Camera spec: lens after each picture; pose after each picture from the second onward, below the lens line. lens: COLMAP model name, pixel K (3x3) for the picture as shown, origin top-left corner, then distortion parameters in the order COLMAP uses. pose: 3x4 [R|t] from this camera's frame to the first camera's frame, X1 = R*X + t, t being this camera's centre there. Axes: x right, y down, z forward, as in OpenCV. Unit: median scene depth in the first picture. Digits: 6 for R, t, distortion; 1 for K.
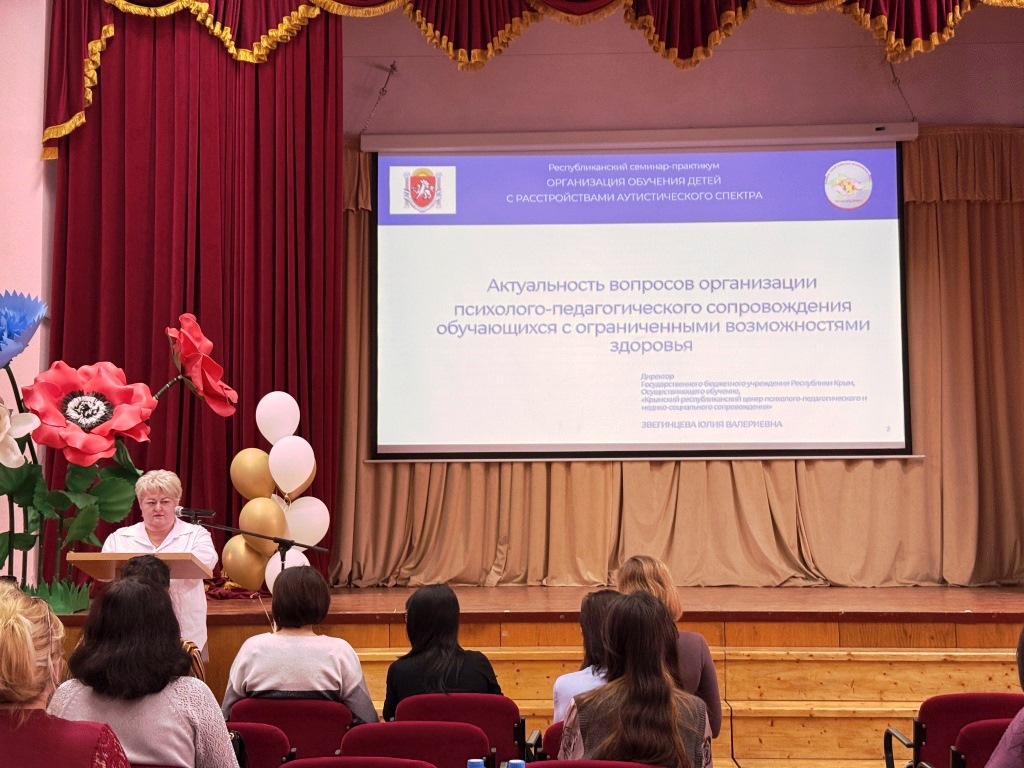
lens RADIAL K [[1418.6, 0, 514.4], [0, 1418.6, 394.1], [0, 0, 1]] dist [0.159154, -0.159210]
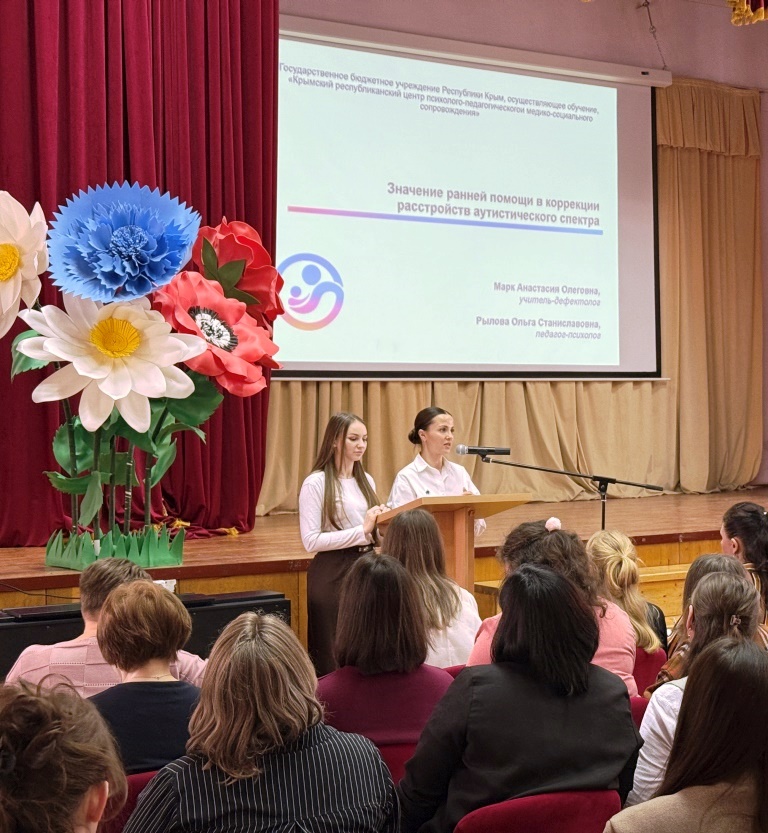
lens RADIAL K [[1540.7, 0, 557.0], [0, 1540.7, 414.6], [0, 0, 1]] dist [0.144885, 0.052885]
pose [[0.803017, -0.004314, 0.595941, -0.496778], [-0.048387, 0.996200, 0.072412, -0.011448], [-0.593989, -0.086983, 0.799757, 0.092385]]
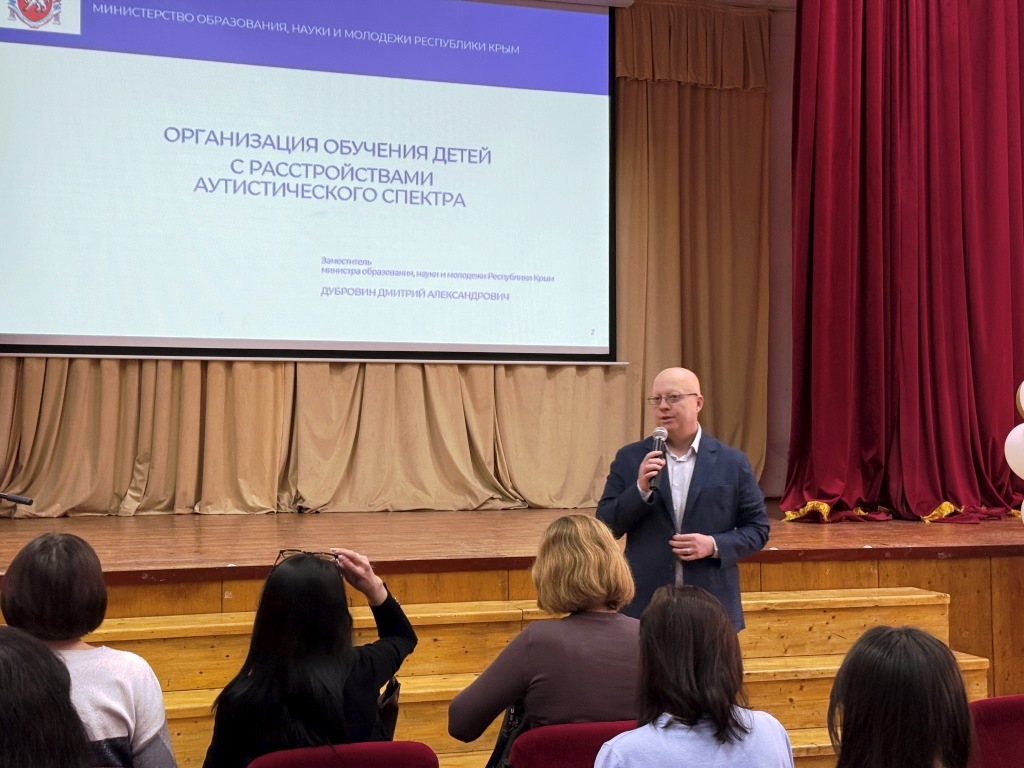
lens RADIAL K [[1417.3, 0, 512.0], [0, 1417.3, 384.0], [0, 0, 1]] dist [0.169030, -0.230978]
pose [[0.940559, 0.017164, 0.339198, -0.087175], [-0.040192, 0.997329, 0.060980, 0.004580], [-0.337245, -0.070988, 0.938737, 0.181775]]
